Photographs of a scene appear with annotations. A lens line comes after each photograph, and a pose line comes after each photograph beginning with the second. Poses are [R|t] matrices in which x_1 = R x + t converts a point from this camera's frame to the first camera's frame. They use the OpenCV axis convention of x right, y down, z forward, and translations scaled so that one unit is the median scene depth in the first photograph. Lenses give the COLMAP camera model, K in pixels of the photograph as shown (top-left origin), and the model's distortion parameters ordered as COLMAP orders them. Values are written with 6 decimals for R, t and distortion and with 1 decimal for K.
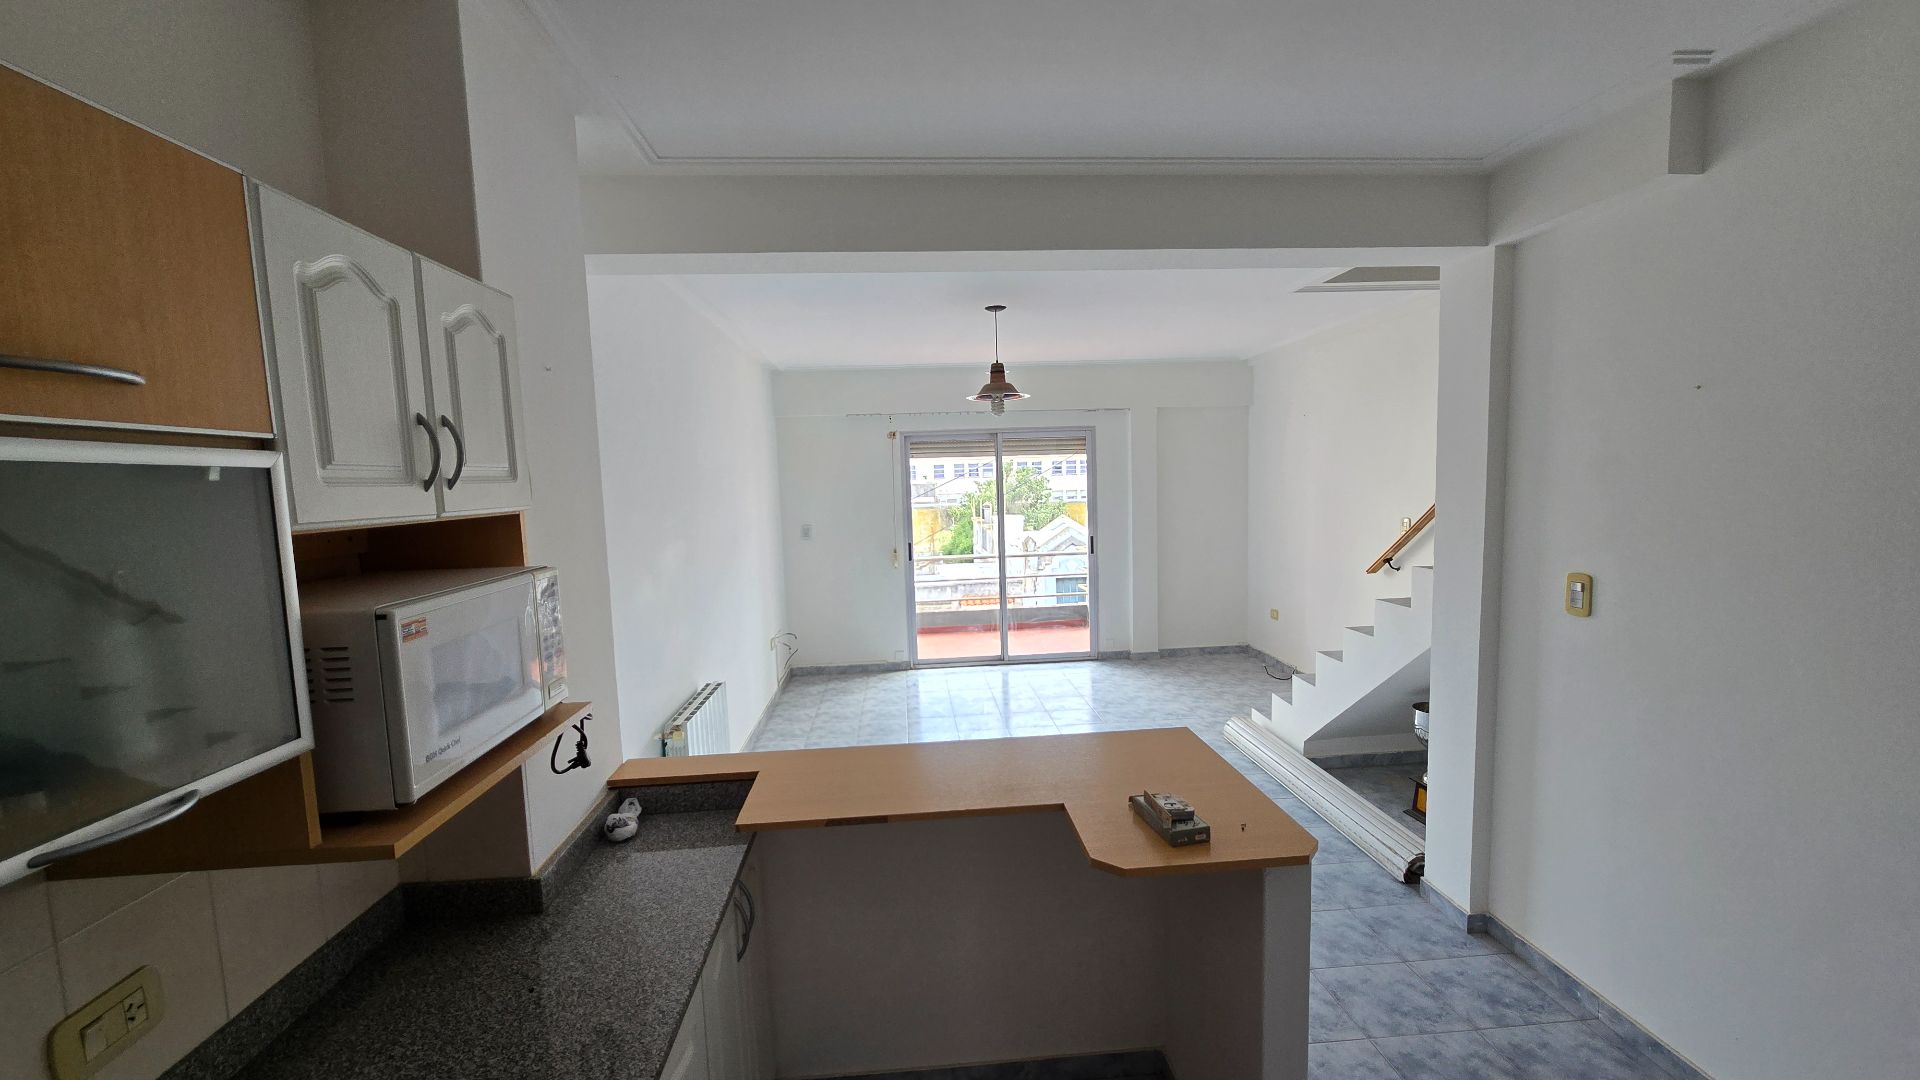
lens RADIAL K [[756.1, 0, 958.1], [0, 756.1, 549.6], [0, 0, 1]] dist [0.000002, -0.000102]
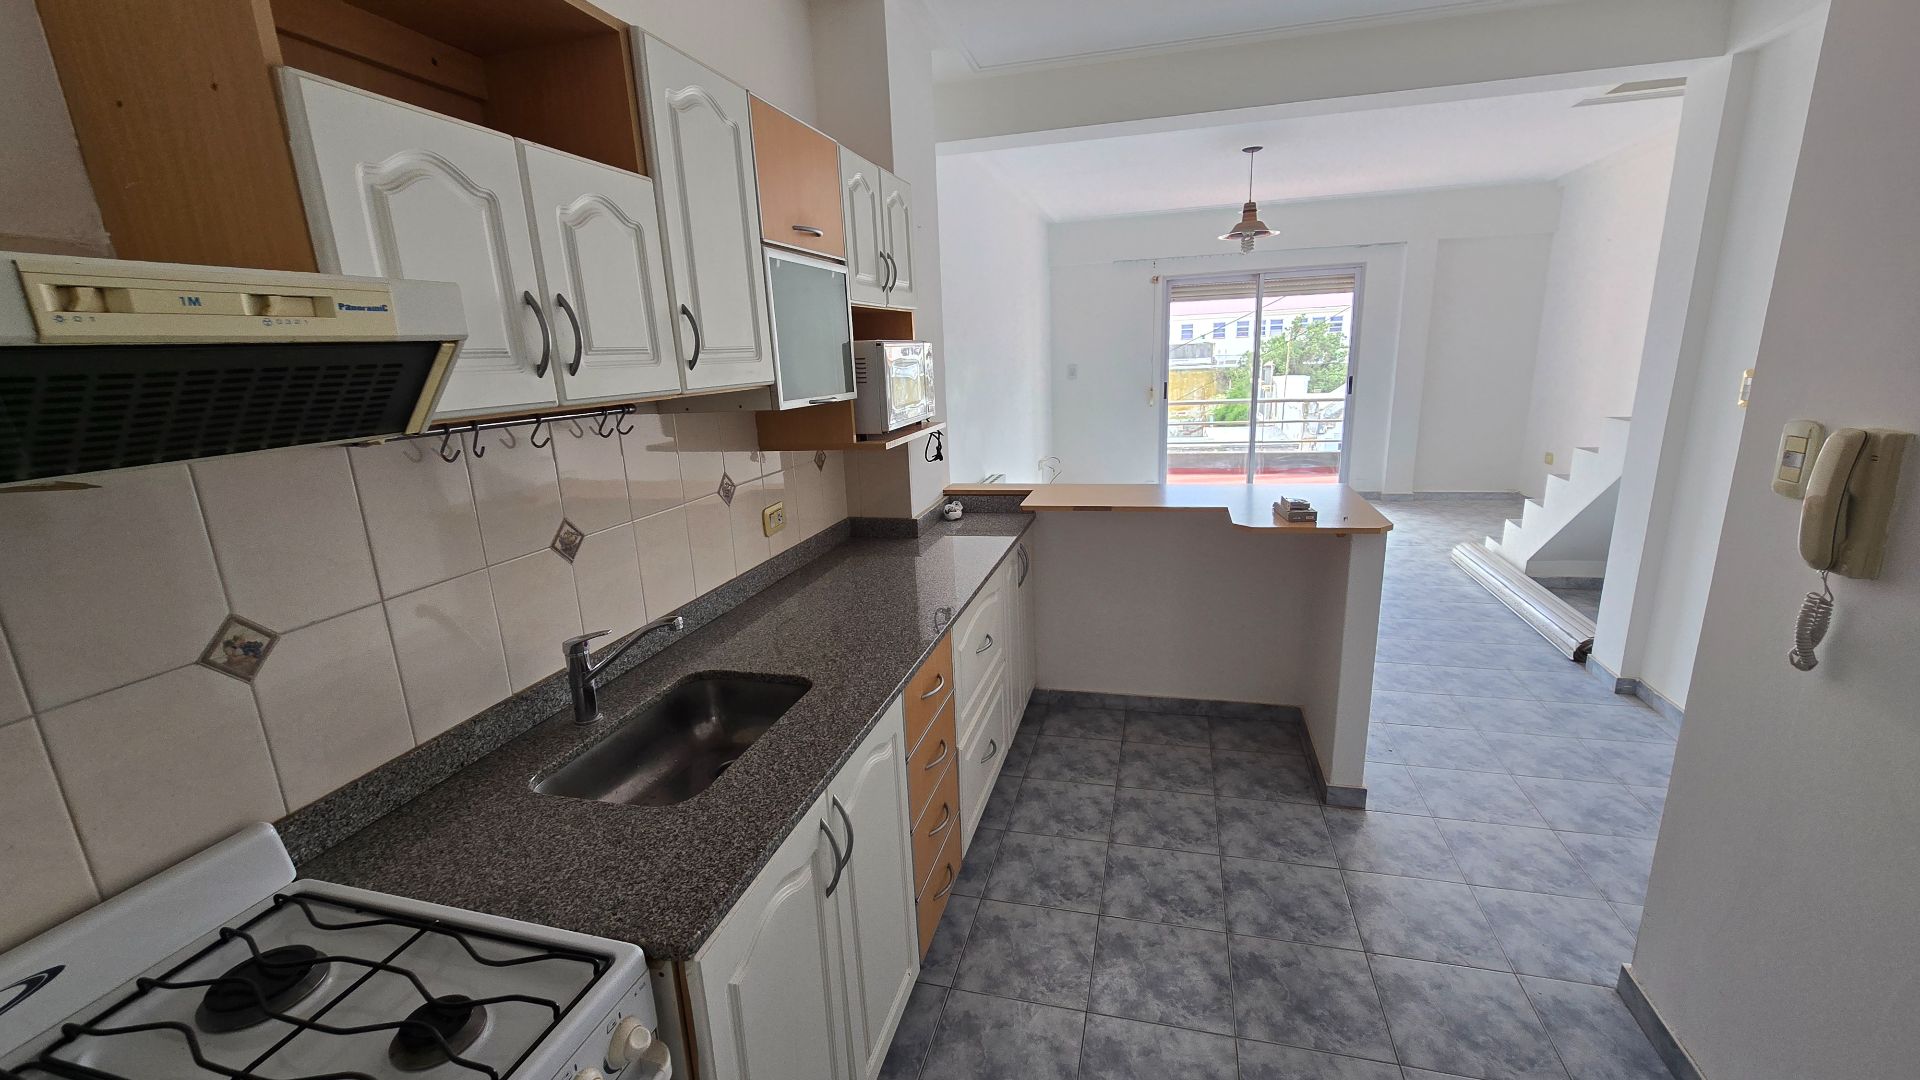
lens RADIAL K [[772.1, 0, 960.0], [0, 772.1, 540.0], [0, 0, 1]] dist [0.000363, -0.000291]
pose [[0.942369, 0.075387, -0.325971, 0.062807], [-0.022820, 0.986498, 0.162174, 0.071088], [0.333796, -0.145389, 0.931366, -0.283767]]
